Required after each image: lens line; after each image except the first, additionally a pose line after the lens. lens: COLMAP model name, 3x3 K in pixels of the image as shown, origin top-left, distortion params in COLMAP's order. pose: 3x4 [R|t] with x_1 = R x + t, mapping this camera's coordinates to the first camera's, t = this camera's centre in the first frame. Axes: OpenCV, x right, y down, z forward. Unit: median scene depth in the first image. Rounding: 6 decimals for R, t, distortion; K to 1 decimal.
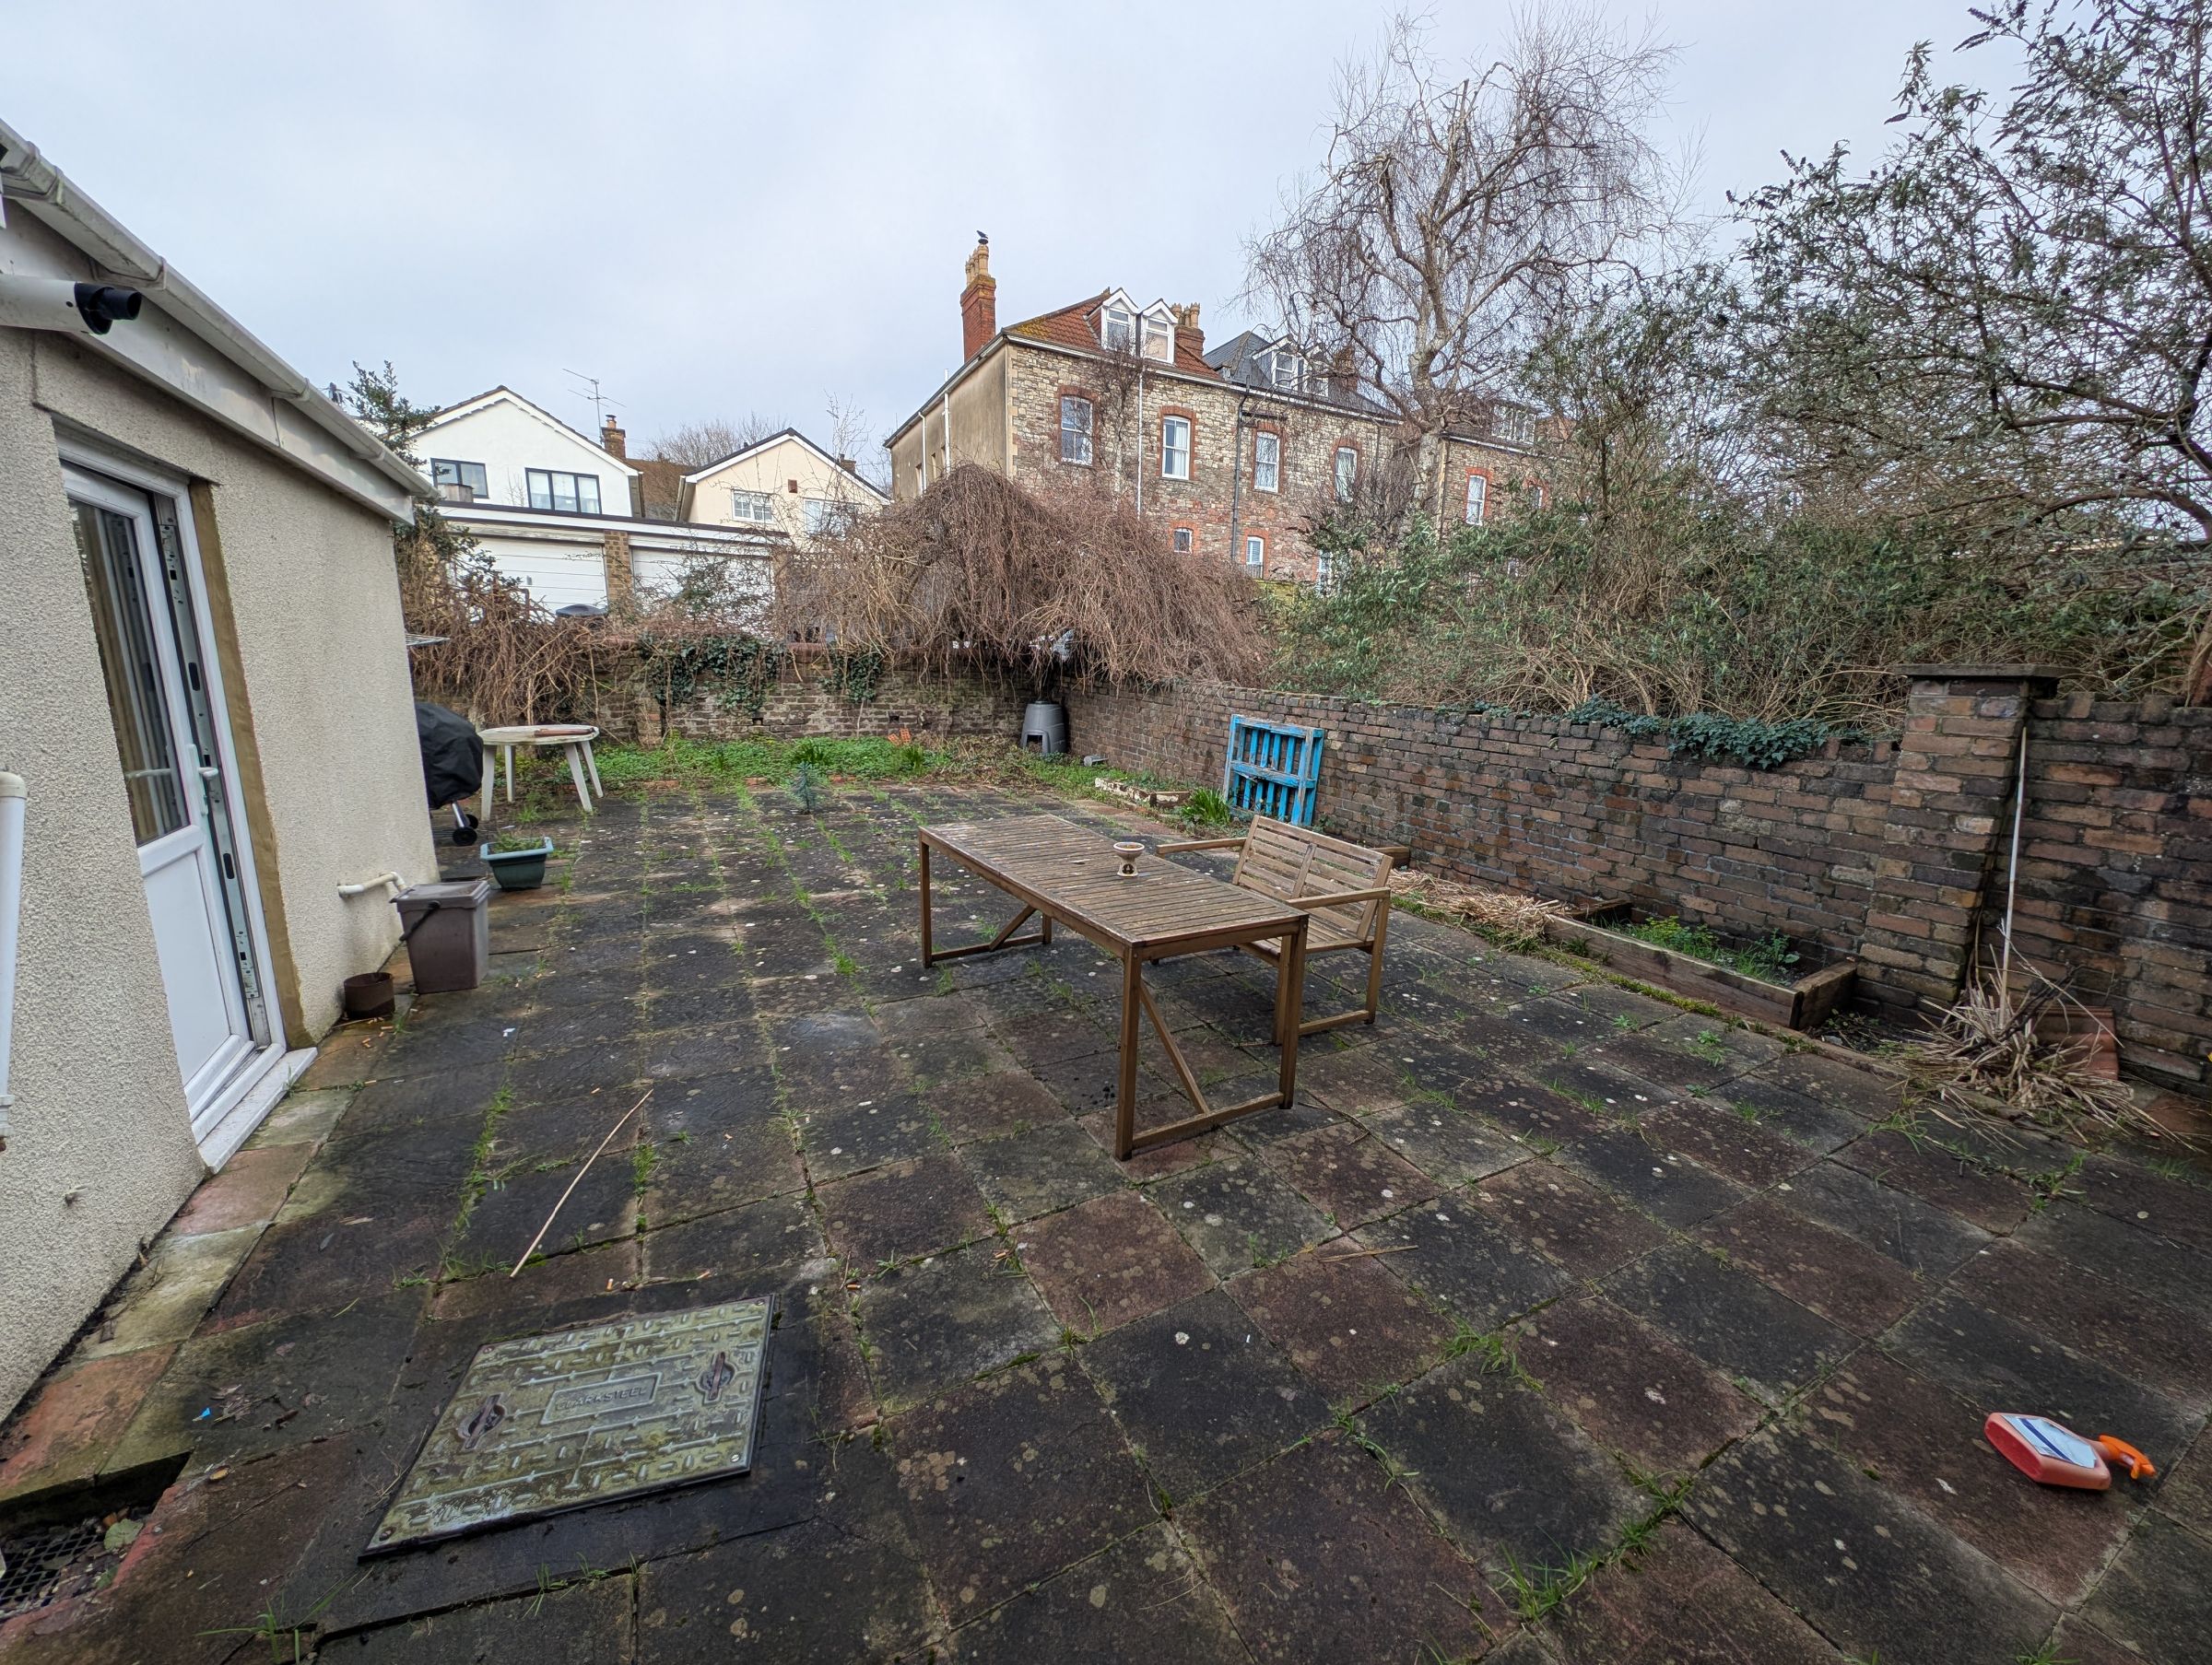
lens RADIAL K [[834.4, 0, 1105.4], [0, 834.4, 834.2], [0, 0, 1]] dist [-0.004014, -0.001148]
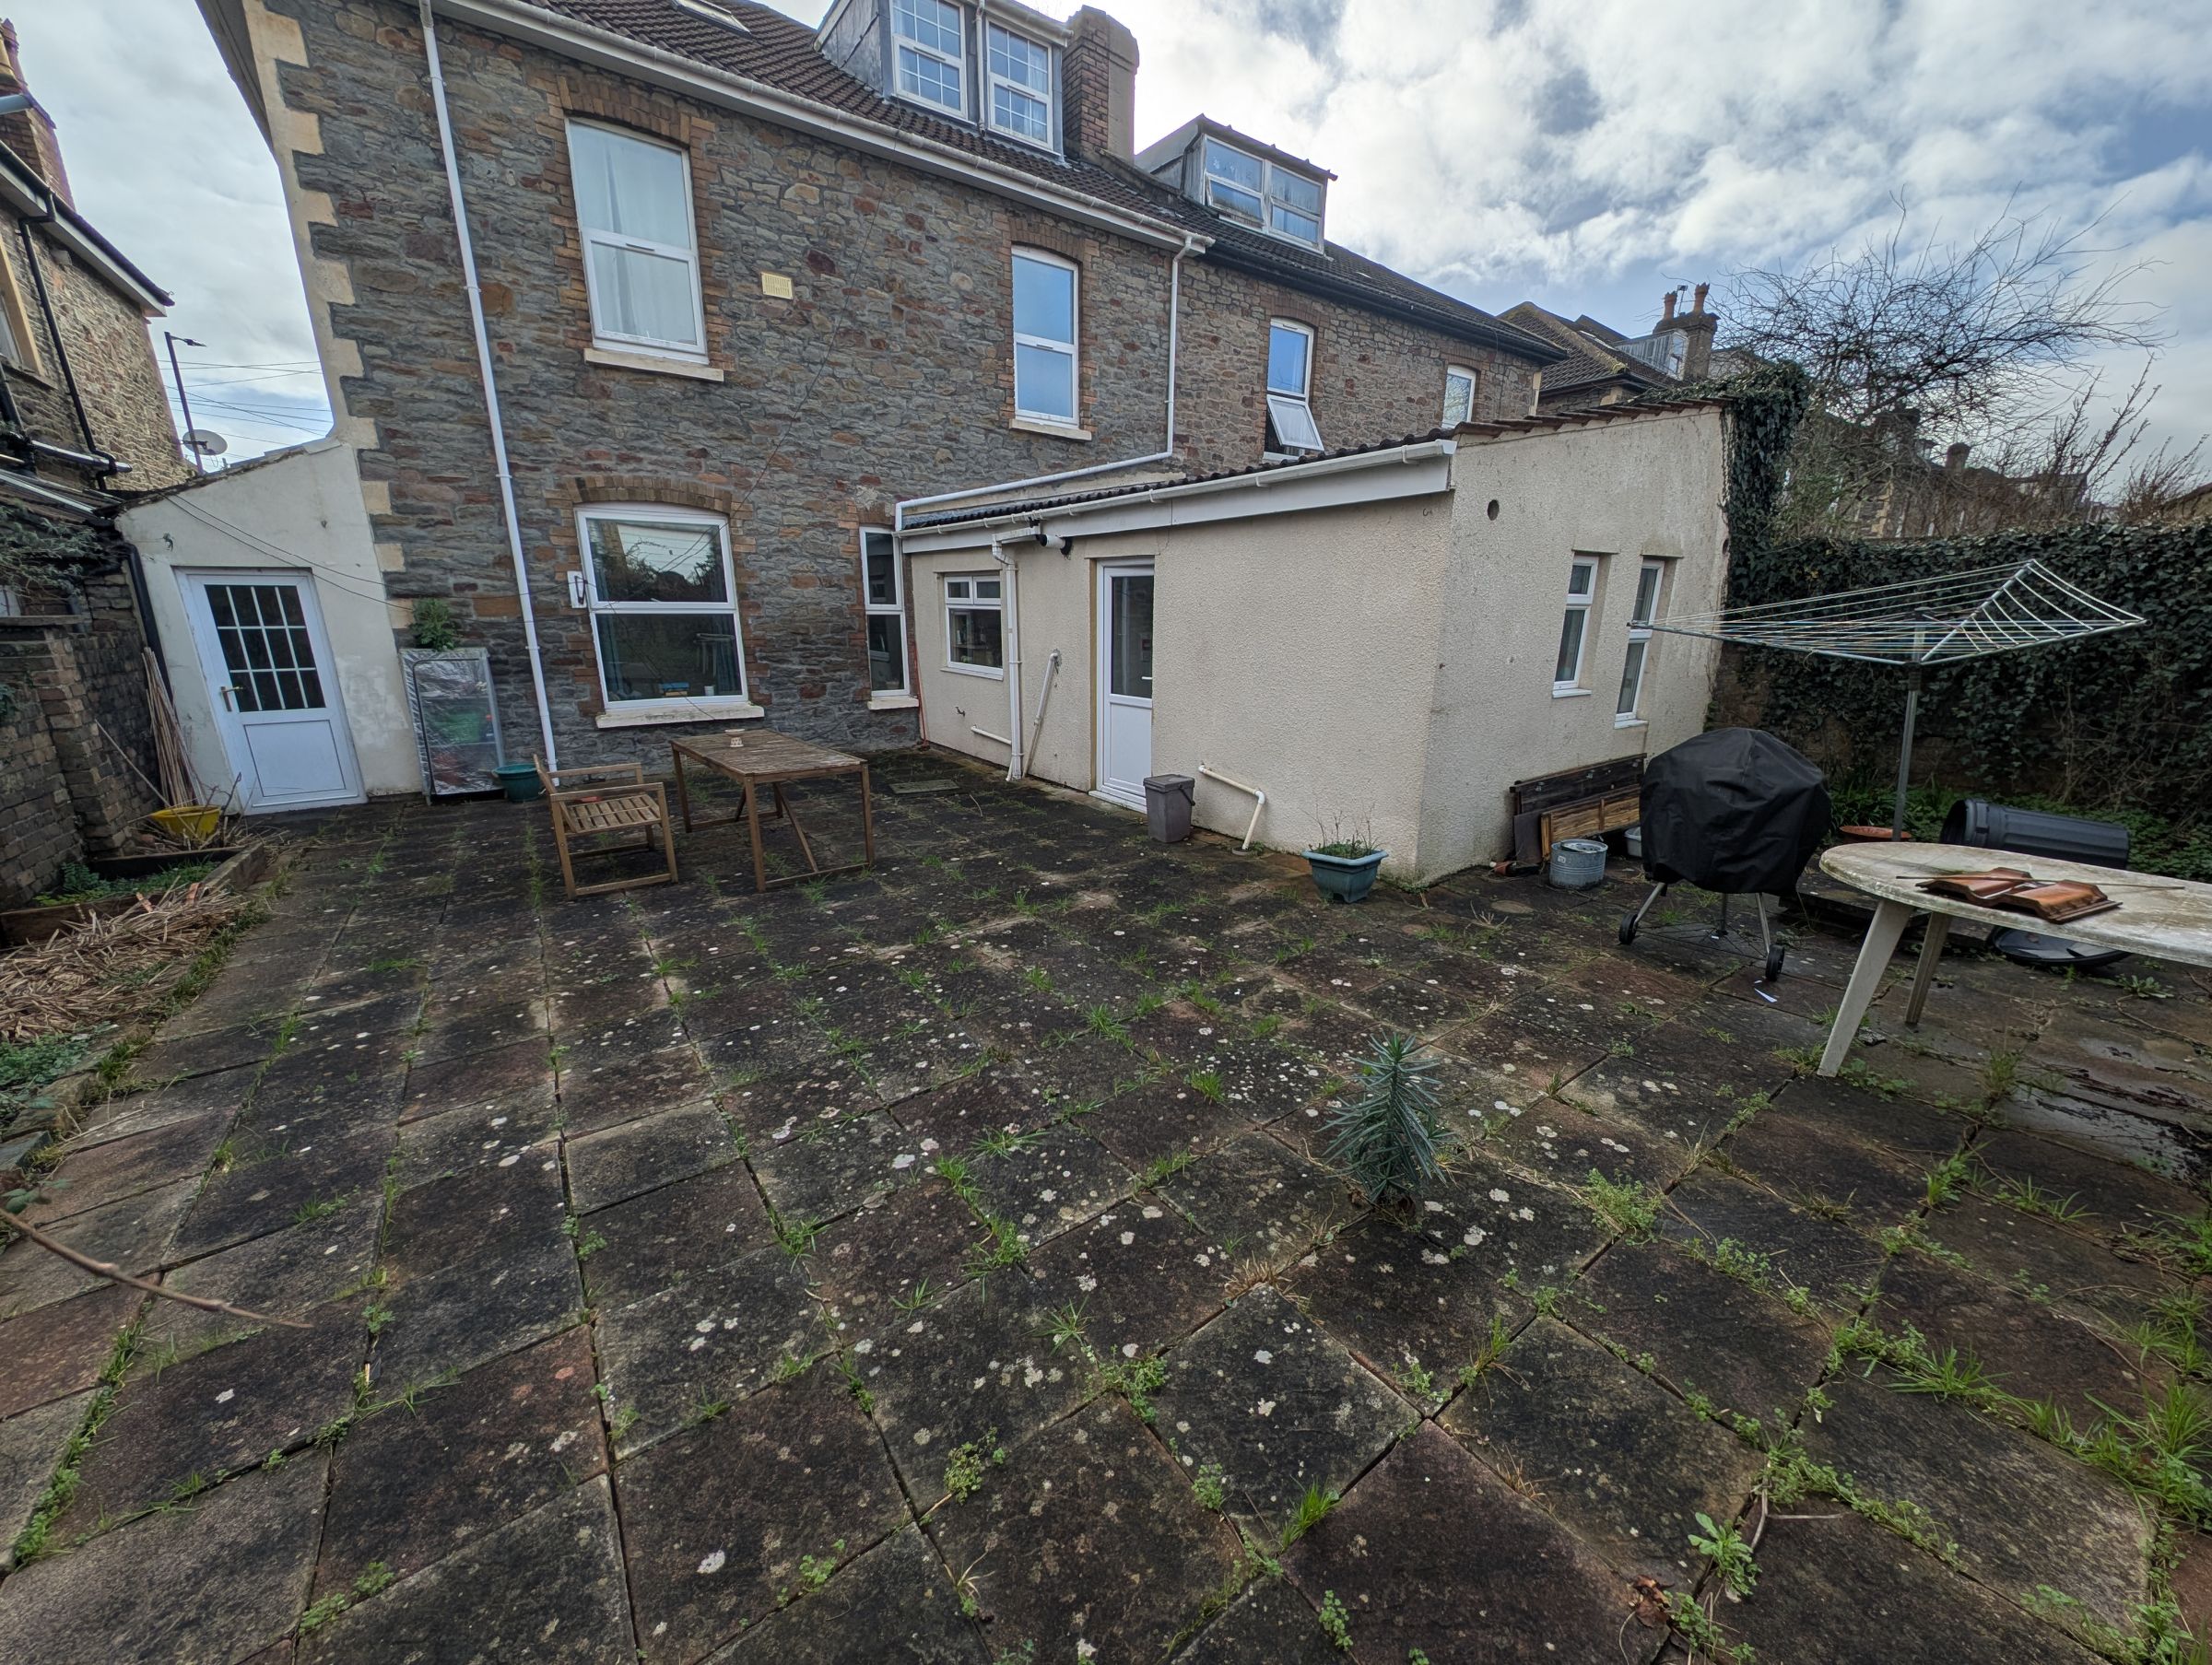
lens RADIAL K [[834.4, 0, 1109.7], [0, 834.4, 835.0], [0, 0, 1]] dist [-0.004014, -0.001148]
pose [[-0.991223, 0.004303, -0.132127, -0.370945], [-0.054712, 0.896500, 0.439652, -0.432896], [0.120344, 0.443022, -0.888397, 1.966399]]
